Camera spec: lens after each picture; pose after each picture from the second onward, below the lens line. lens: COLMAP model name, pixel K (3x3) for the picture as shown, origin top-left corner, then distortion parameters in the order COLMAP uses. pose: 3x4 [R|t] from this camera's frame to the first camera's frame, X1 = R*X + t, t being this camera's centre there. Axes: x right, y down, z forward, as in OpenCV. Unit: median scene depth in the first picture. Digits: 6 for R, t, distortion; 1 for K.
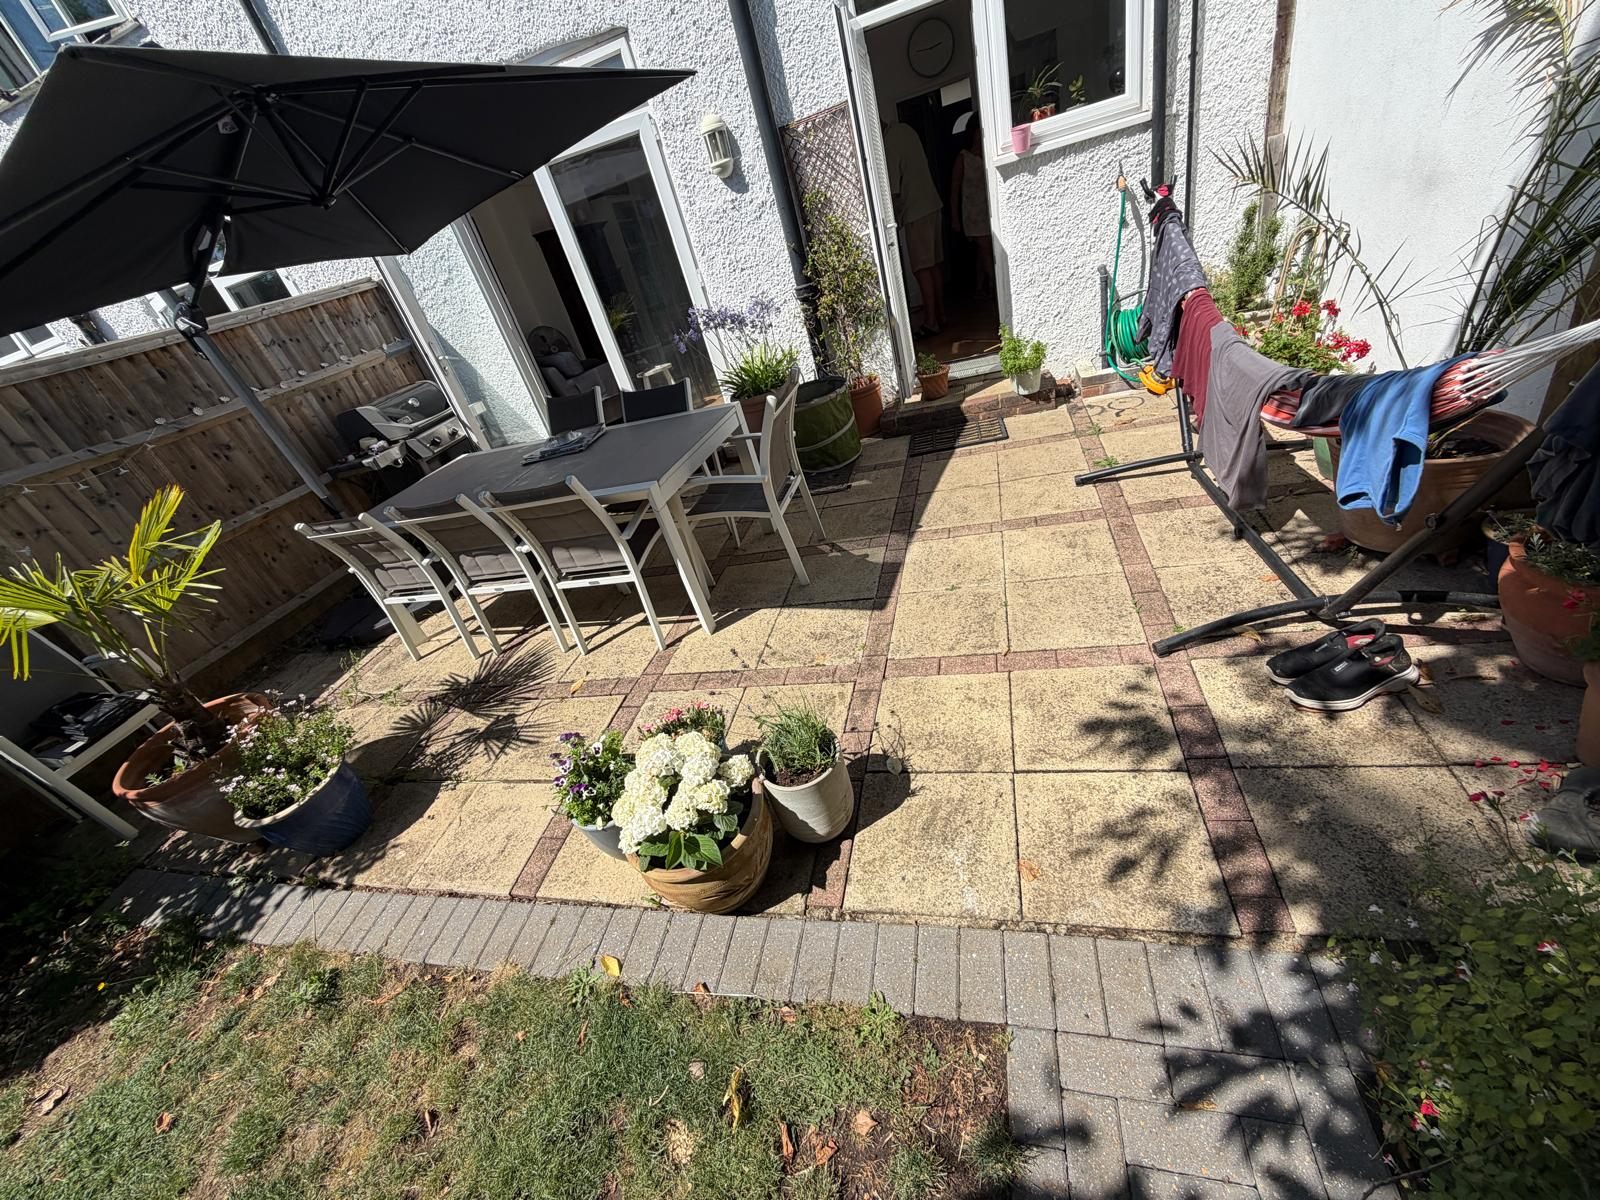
lens RADIAL K [[637.1, 0, 800.0], [0, 637.1, 600.0], [0, 0, 1]] dist [-0.000291, -0.000018]
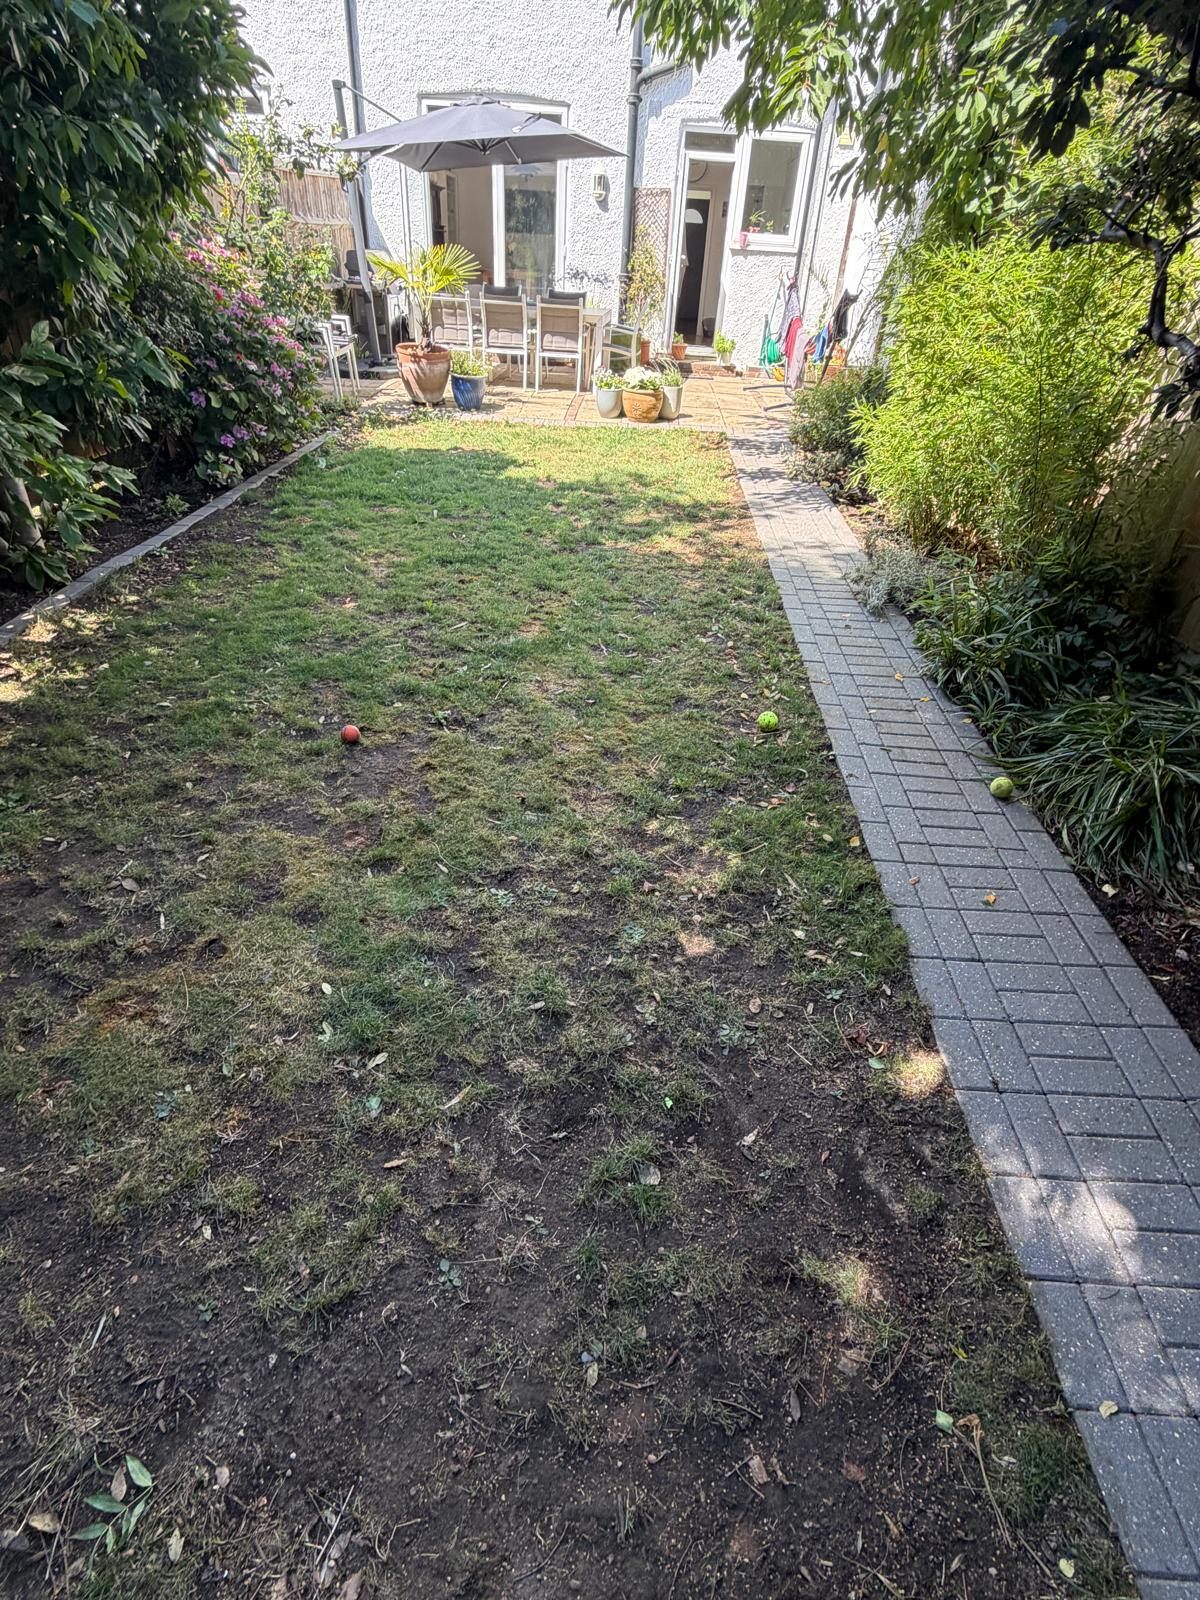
lens RADIAL K [[783.3, 0, 600.0], [0, 783.3, 800.0], [0, 0, 1]] dist [0.000737, -0.000044]
pose [[0.936534, 0.149950, 0.316891, -0.618831], [-0.159809, 0.987134, 0.005195, 1.131785], [-0.312035, -0.055507, 0.948448, -1.369380]]
